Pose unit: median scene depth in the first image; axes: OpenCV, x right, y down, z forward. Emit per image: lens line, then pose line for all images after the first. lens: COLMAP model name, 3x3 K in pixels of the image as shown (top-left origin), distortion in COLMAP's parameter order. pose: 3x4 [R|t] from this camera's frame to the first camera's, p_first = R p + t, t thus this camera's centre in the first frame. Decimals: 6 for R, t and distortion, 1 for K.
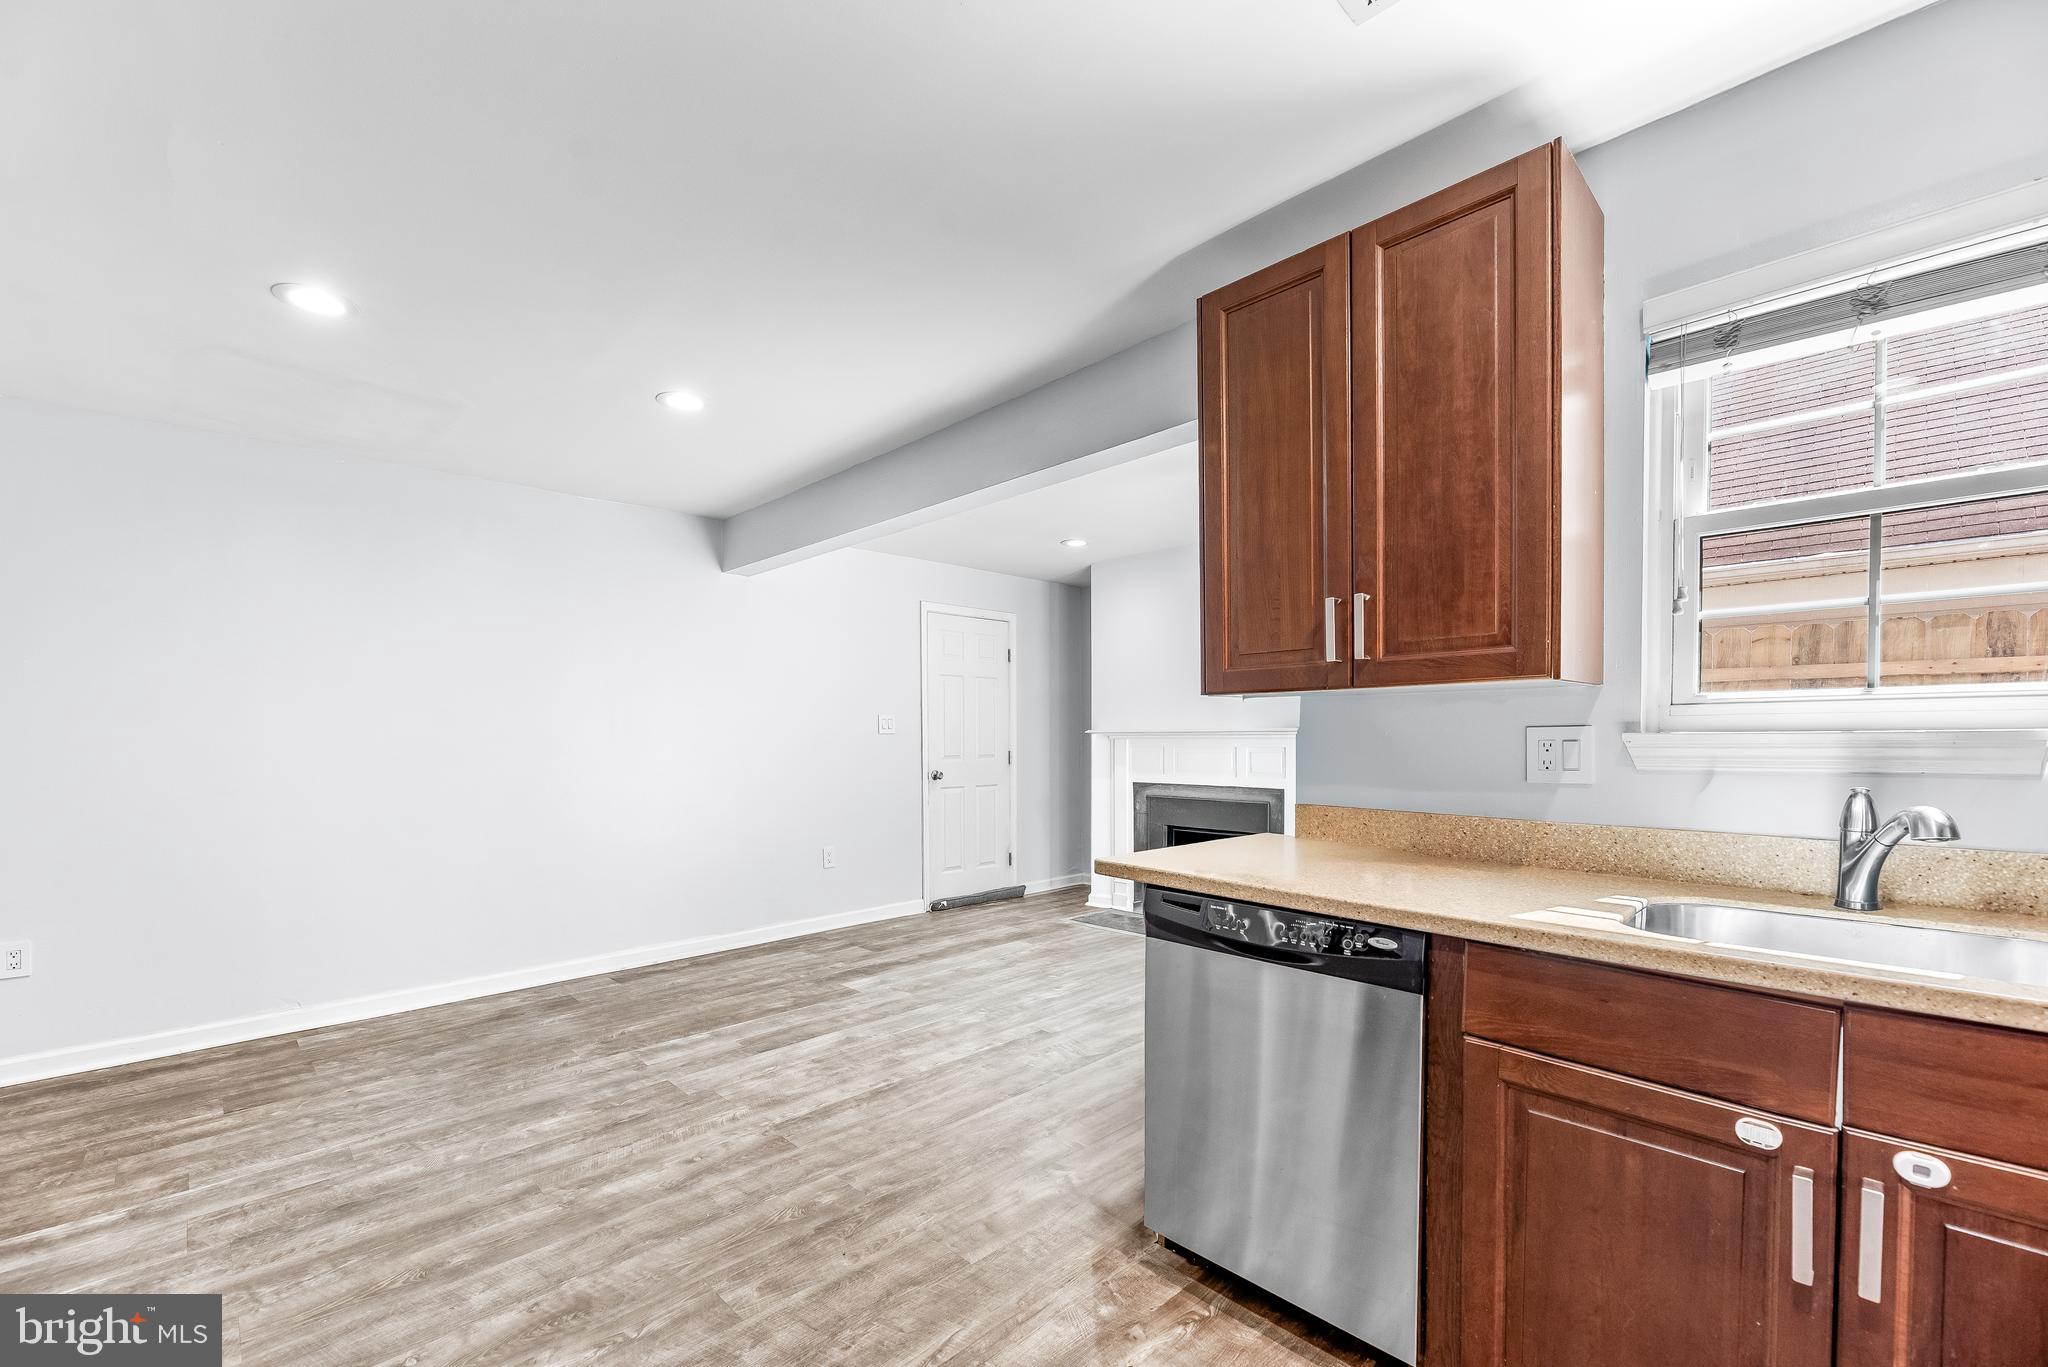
lens RADIAL K [[854.3, 0, 1020.1], [0, 854.3, 762.4], [0, 0, 1]] dist [-0.000337, 0.000137]
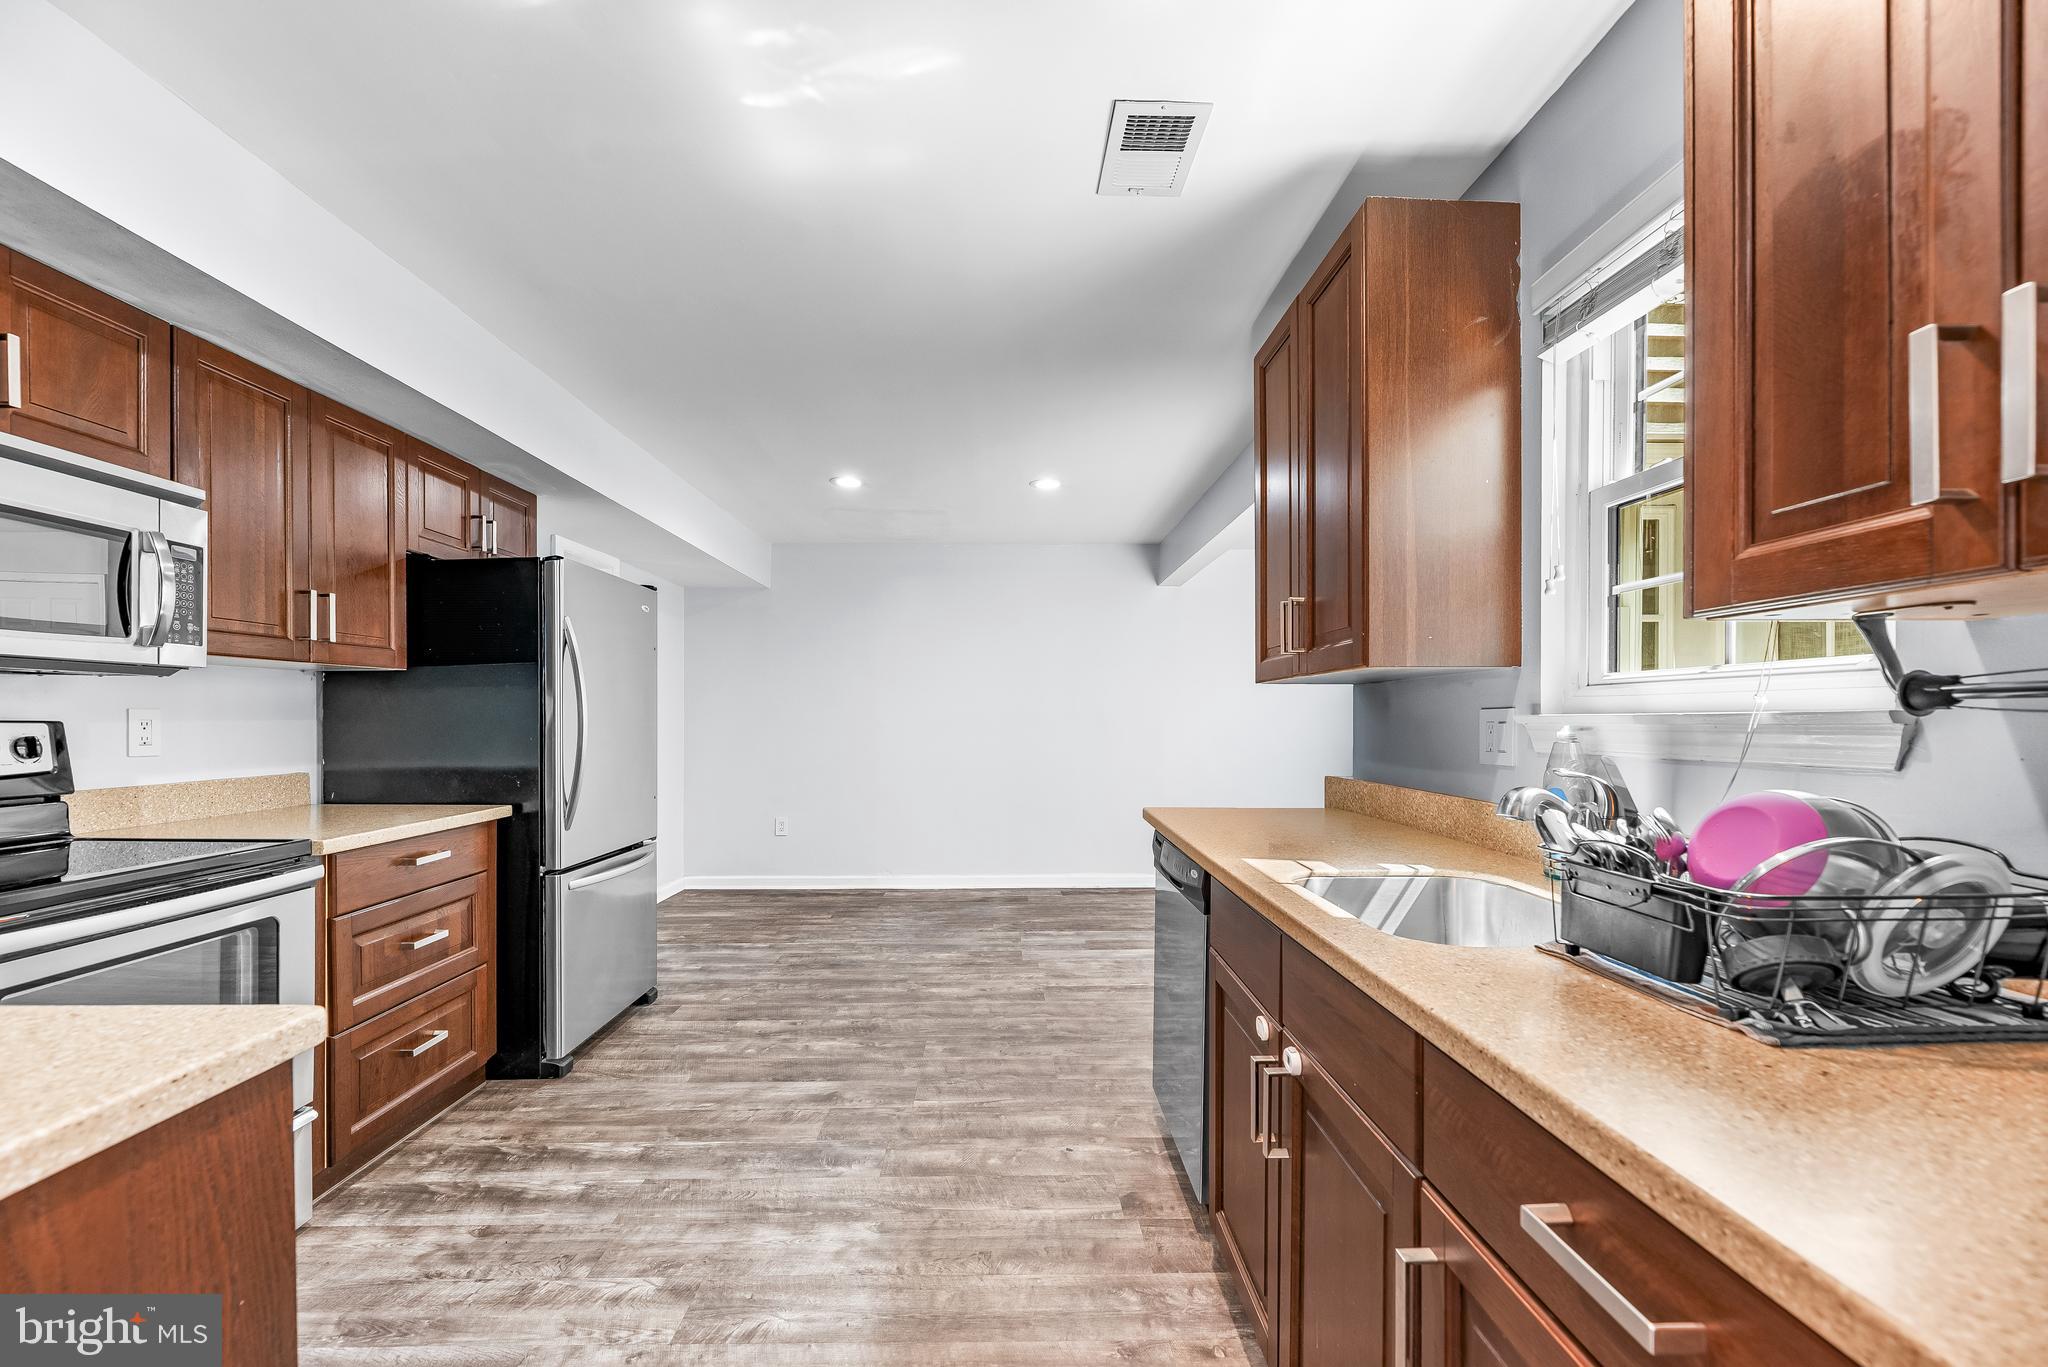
lens RADIAL K [[854.3, 0, 1023.5], [0, 854.3, 720.9], [0, 0, 1]] dist [-0.000337, 0.000137]
pose [[0.735222, 0.010910, -0.677739, 0.640514], [-0.027947, 0.999508, -0.014227, 0.001692], [0.677250, 0.029401, 0.735165, -0.089062]]
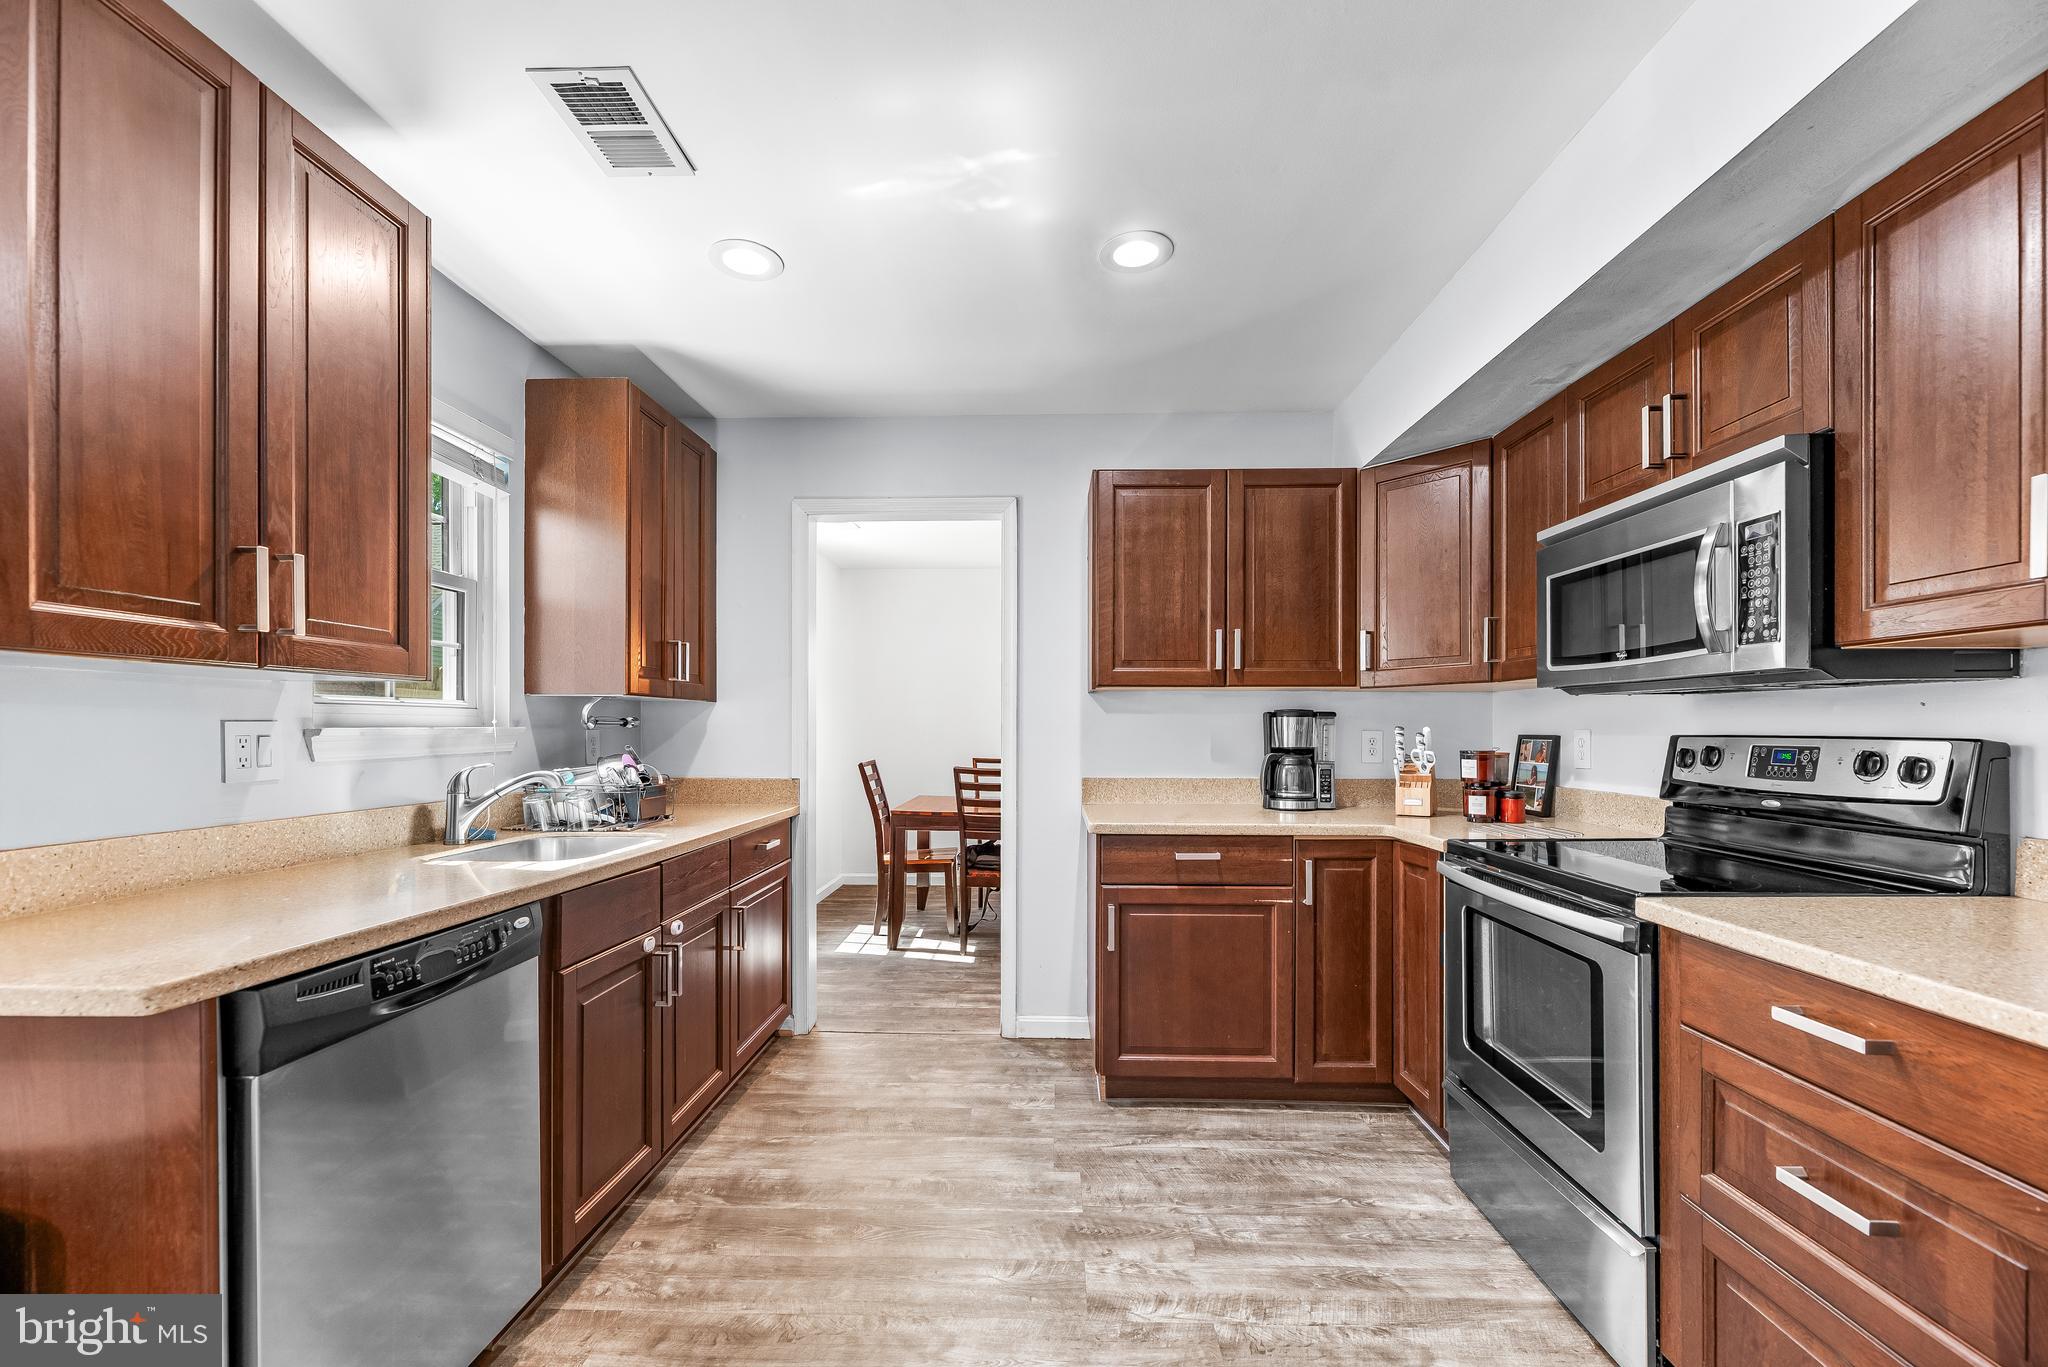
lens RADIAL K [[854.3, 0, 1028.2], [0, 854.3, 725.1], [0, 0, 1]] dist [-0.000337, 0.000137]
pose [[-0.694443, 0.007535, 0.719508, -0.453005], [0.027191, 0.999506, 0.015777, -0.020779], [-0.719034, 0.030520, -0.694305, 0.729510]]
